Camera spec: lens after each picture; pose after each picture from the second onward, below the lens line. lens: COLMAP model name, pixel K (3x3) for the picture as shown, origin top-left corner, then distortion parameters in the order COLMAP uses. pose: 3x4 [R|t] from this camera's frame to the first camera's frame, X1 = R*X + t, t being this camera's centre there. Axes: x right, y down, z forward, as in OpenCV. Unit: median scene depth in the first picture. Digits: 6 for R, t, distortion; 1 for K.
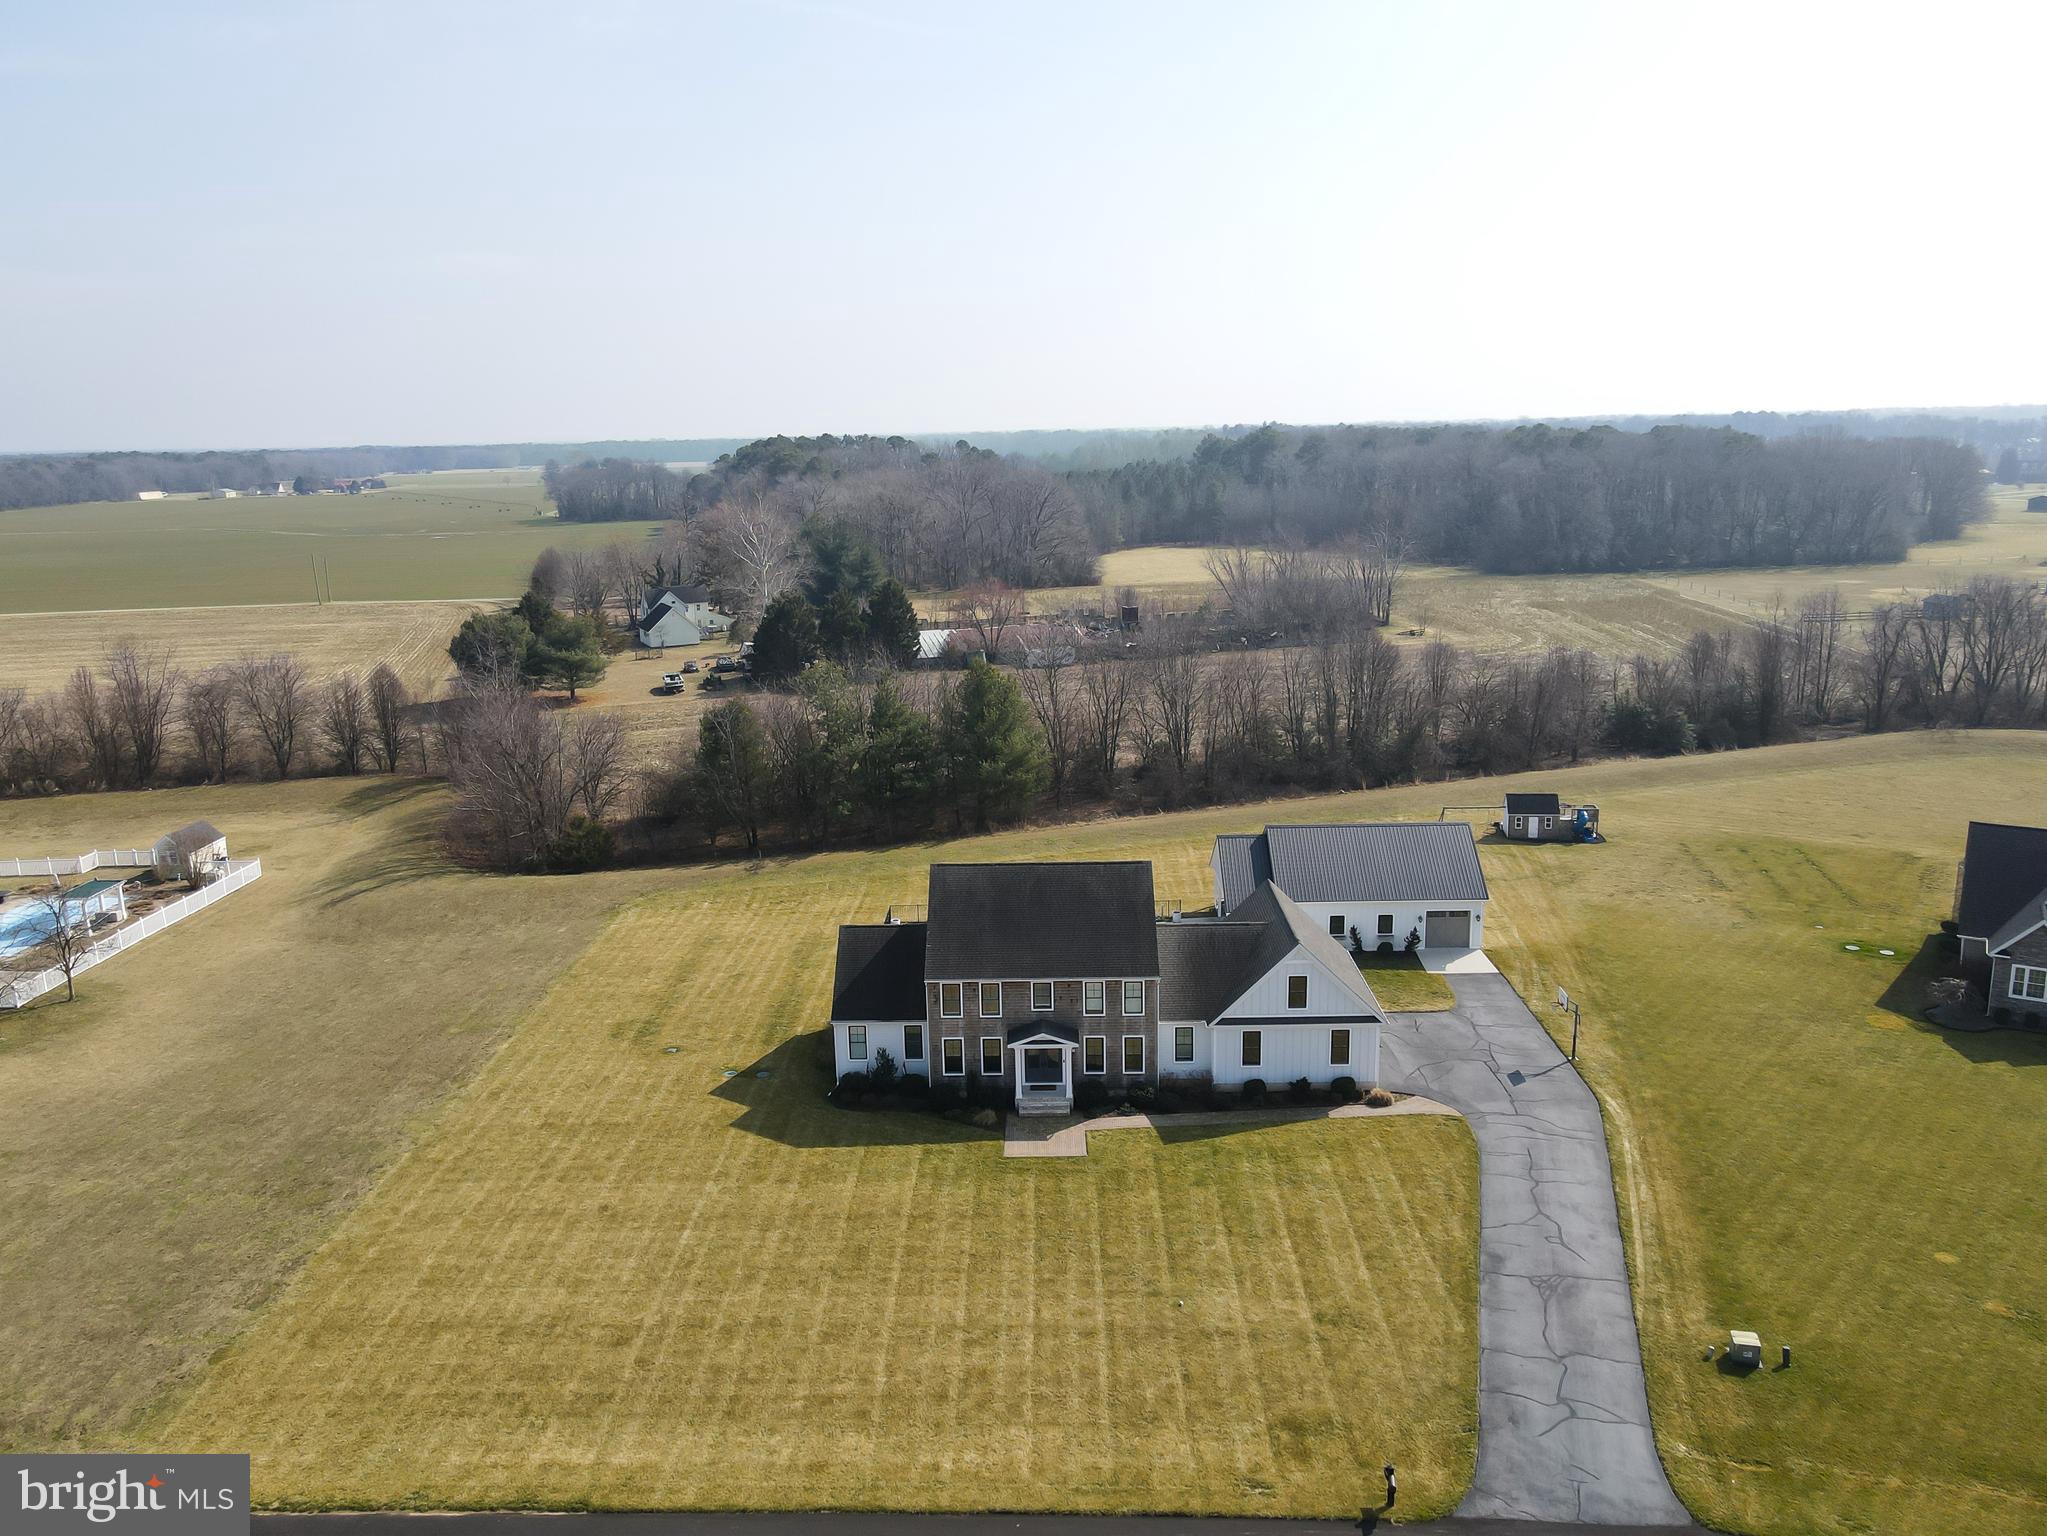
lens RADIAL K [[1553.5, 0, 1023.5], [0, 1553.5, 768.0], [0, 0, 1]] dist [-0.035346, 0.114384]
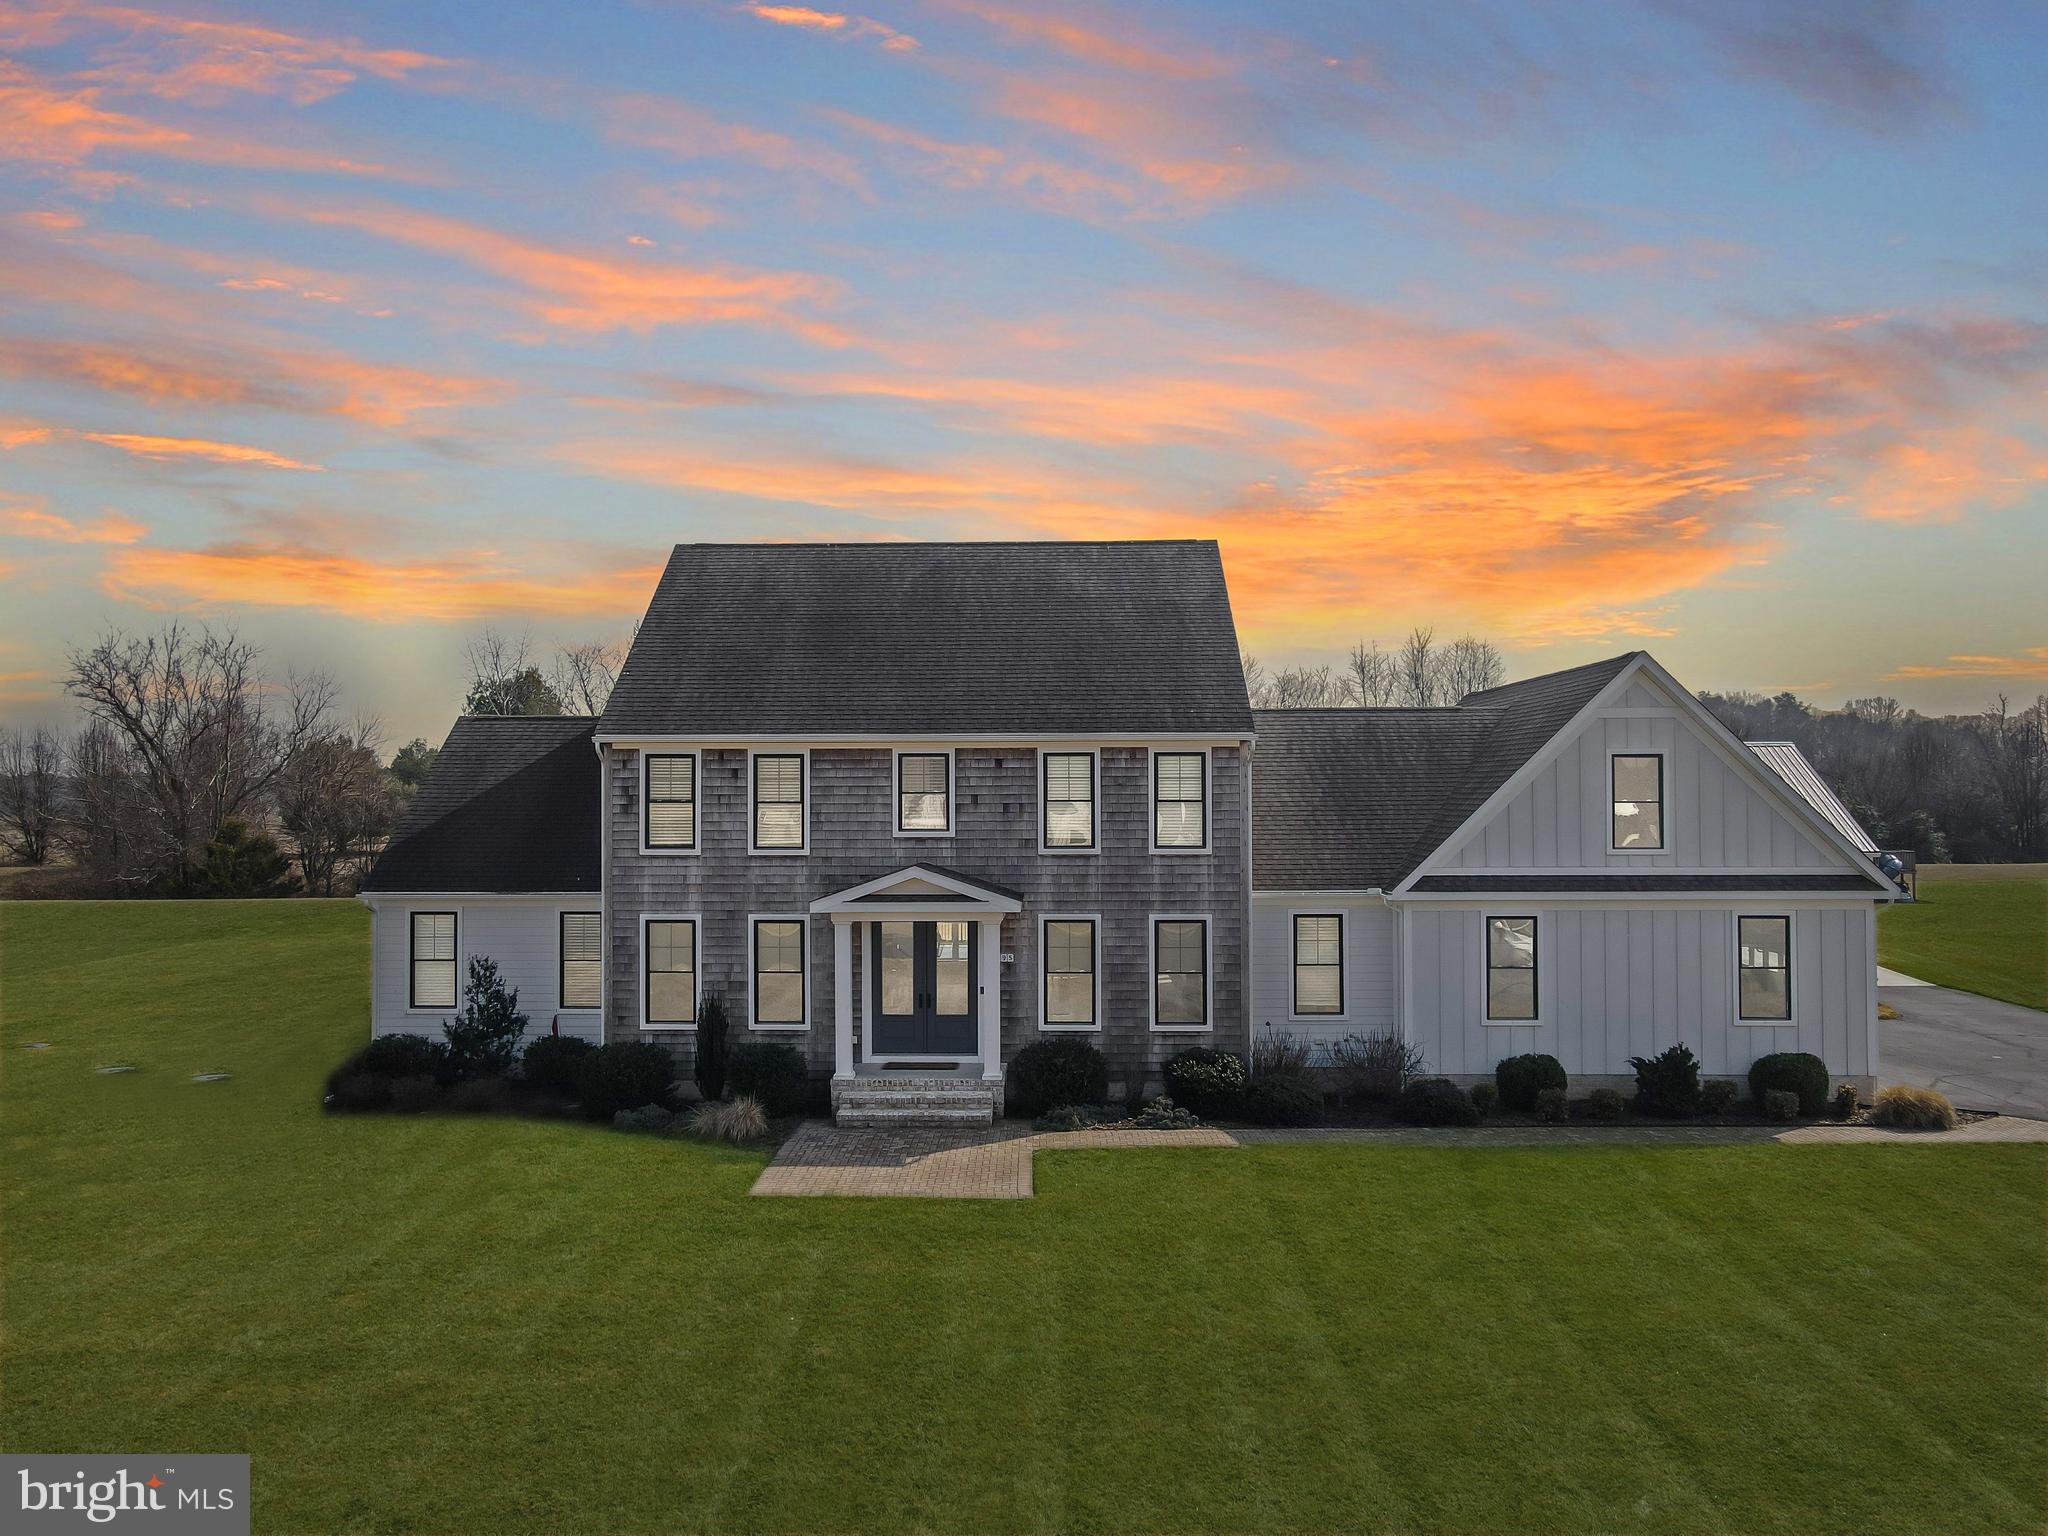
lens RADIAL K [[1554.3, 0, 1024.0], [0, 1554.3, 768.0], [0, 0, 1]] dist [-0.035346, 0.114384]
pose [[0.999811, 0.019419, -0.000617, 0.035564], [-0.019109, 0.977153, -0.211677, 0.218800], [-0.003508, 0.211649, 0.977340, 0.660415]]
